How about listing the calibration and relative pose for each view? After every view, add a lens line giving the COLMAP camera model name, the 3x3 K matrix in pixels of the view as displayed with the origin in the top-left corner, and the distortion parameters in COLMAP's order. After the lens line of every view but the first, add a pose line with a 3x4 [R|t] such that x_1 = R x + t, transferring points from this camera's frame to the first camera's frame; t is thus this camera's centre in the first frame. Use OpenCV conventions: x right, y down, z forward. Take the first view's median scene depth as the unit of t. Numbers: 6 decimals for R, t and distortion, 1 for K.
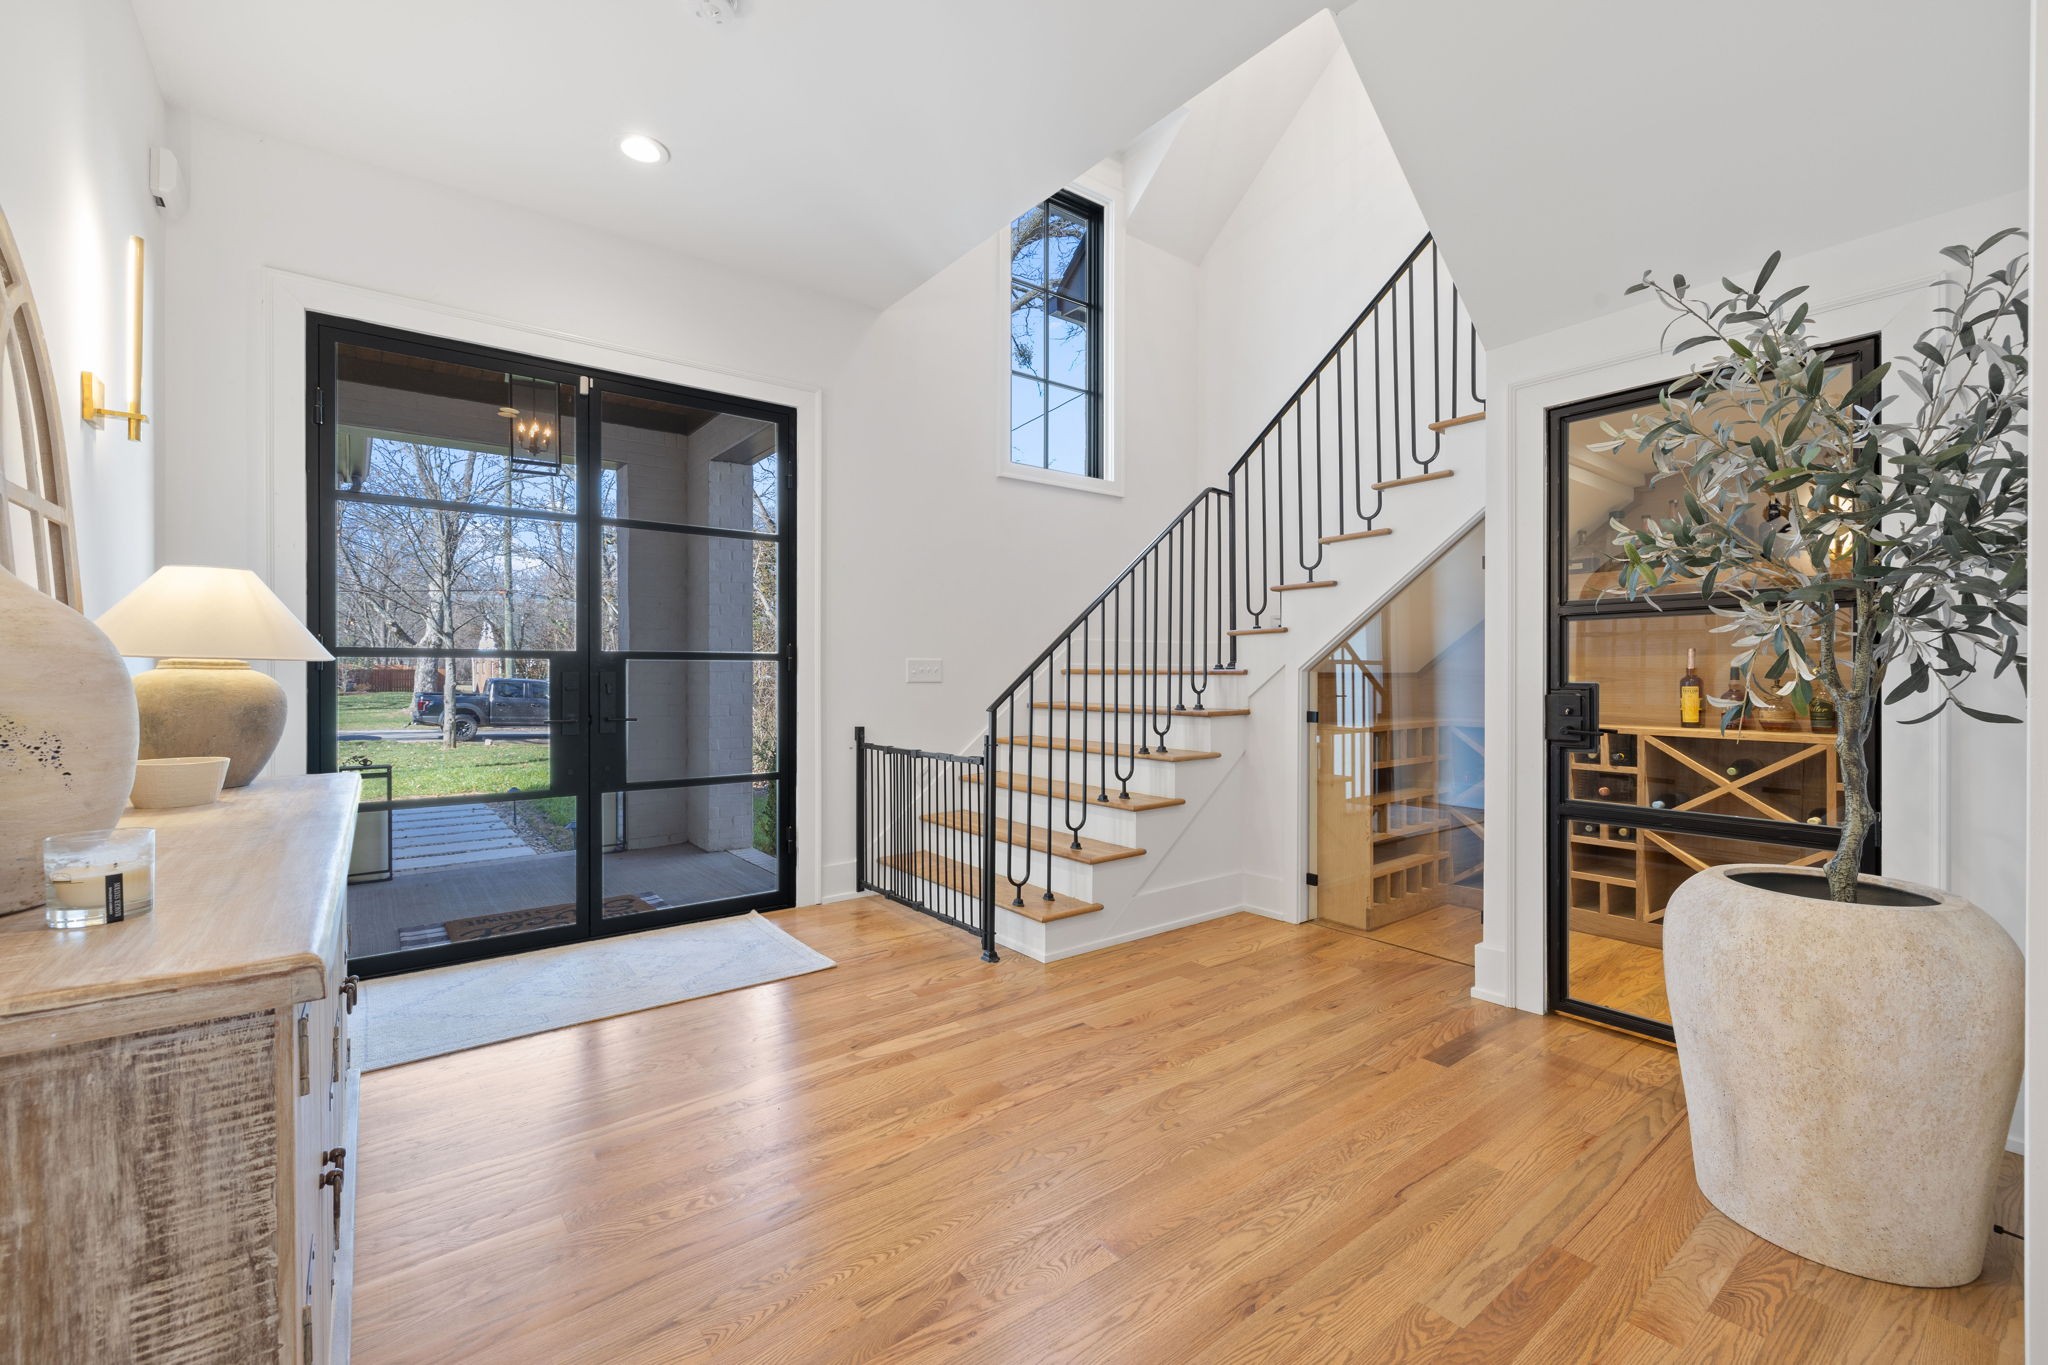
lens RADIAL K [[841.1, 0, 1016.2], [0, 841.1, 683.5], [0, 0, 1]] dist [0.000935, 0.000503]
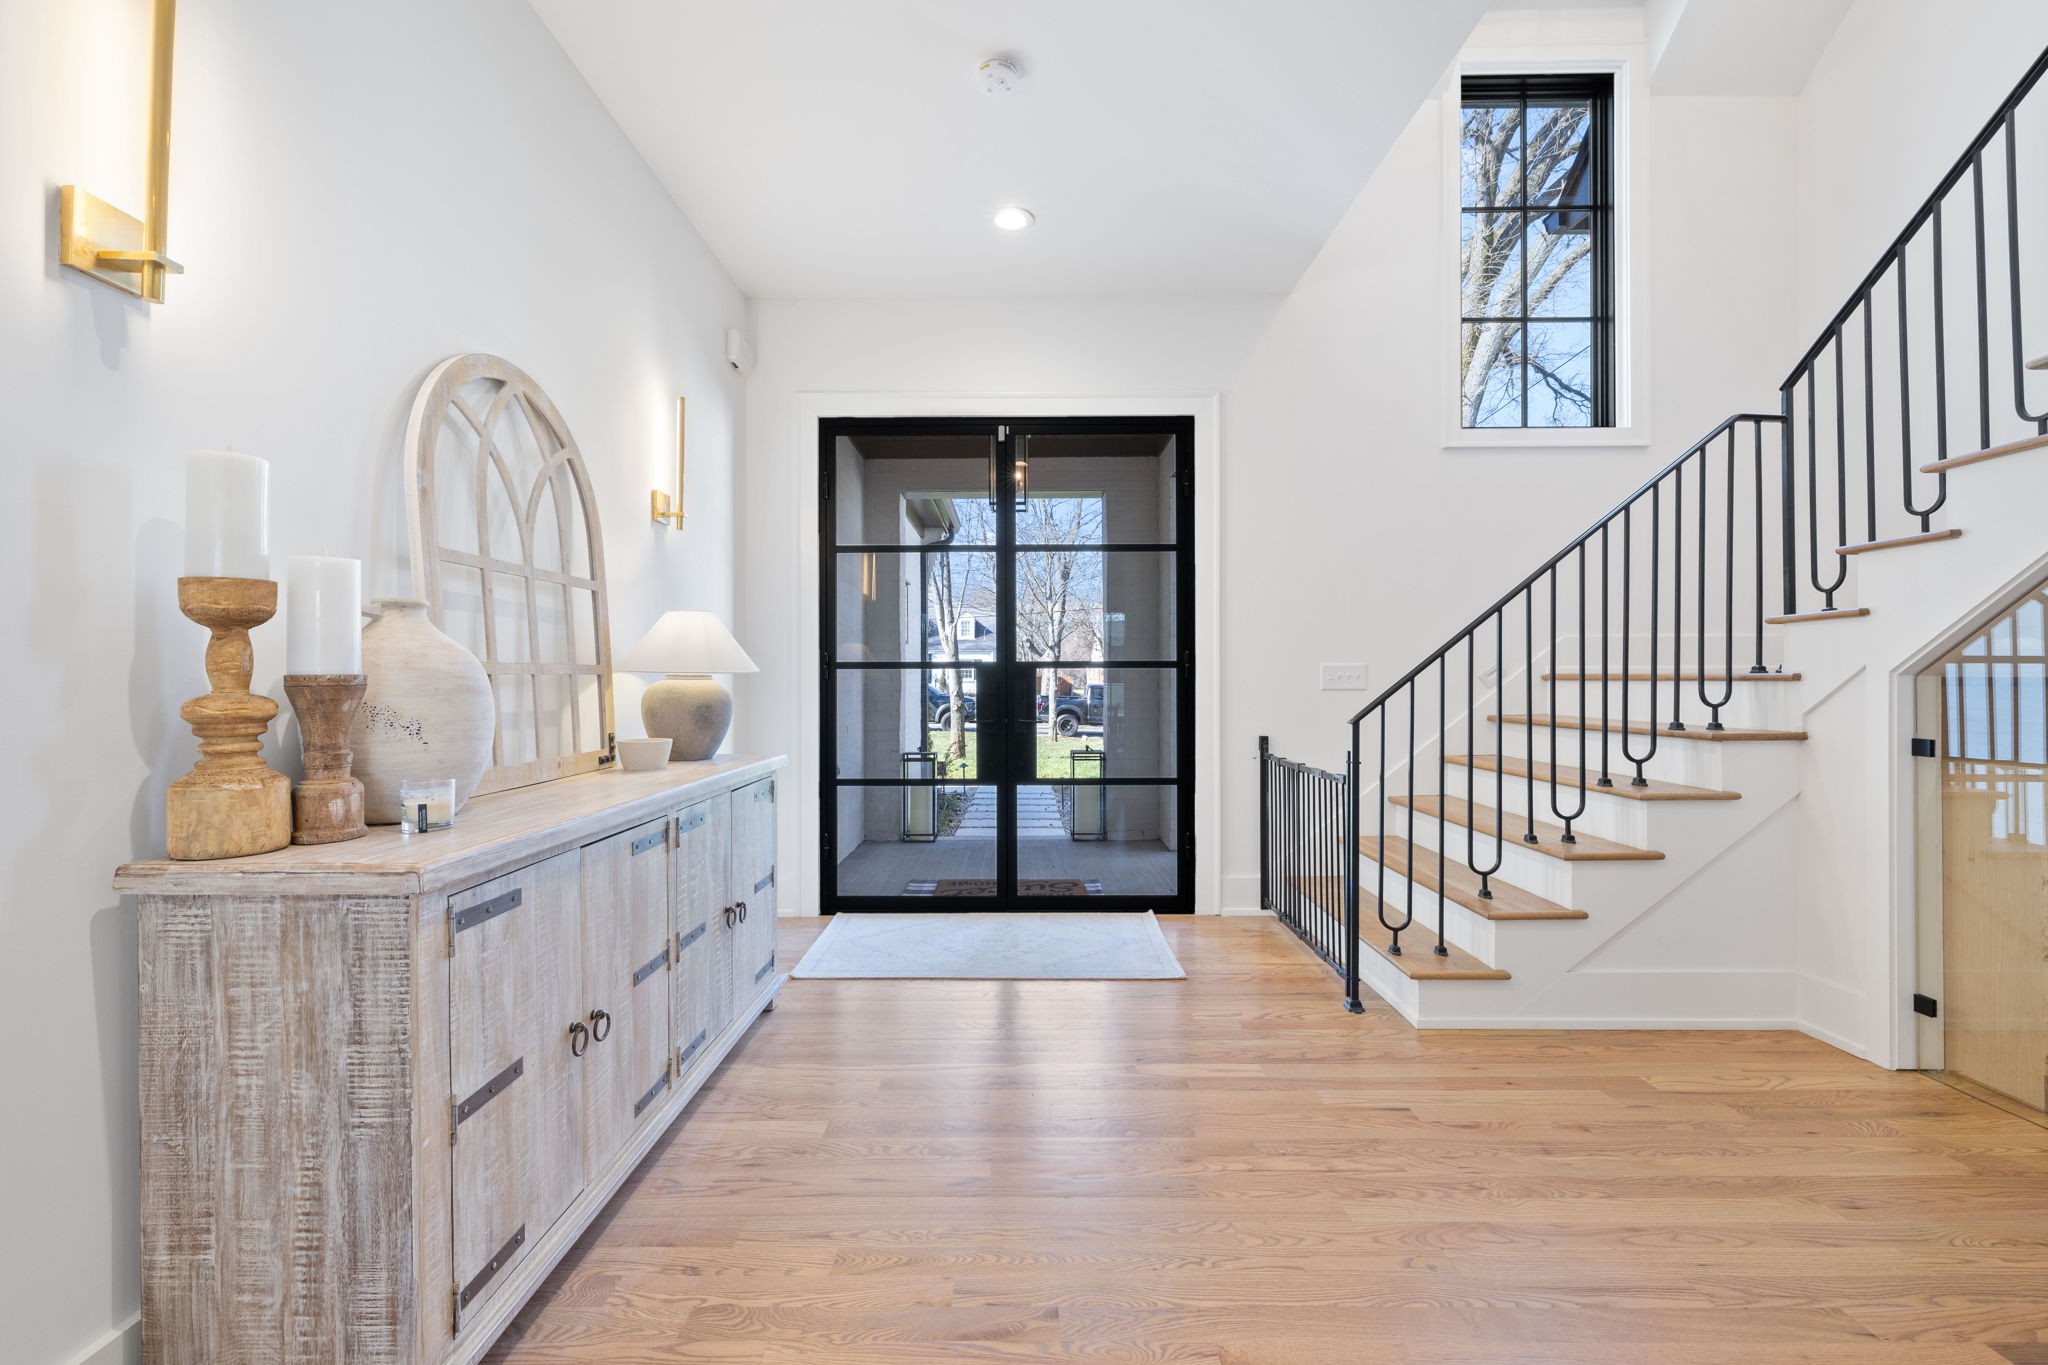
lens RADIAL K [[841.1, 0, 1017.2], [0, 841.1, 680.3], [0, 0, 1]] dist [0.000935, 0.000503]
pose [[0.795568, -0.002065, -0.605860, 0.197620], [-0.004055, 0.999954, -0.008734, -0.002233], [0.605850, 0.009405, 0.795523, 0.084583]]
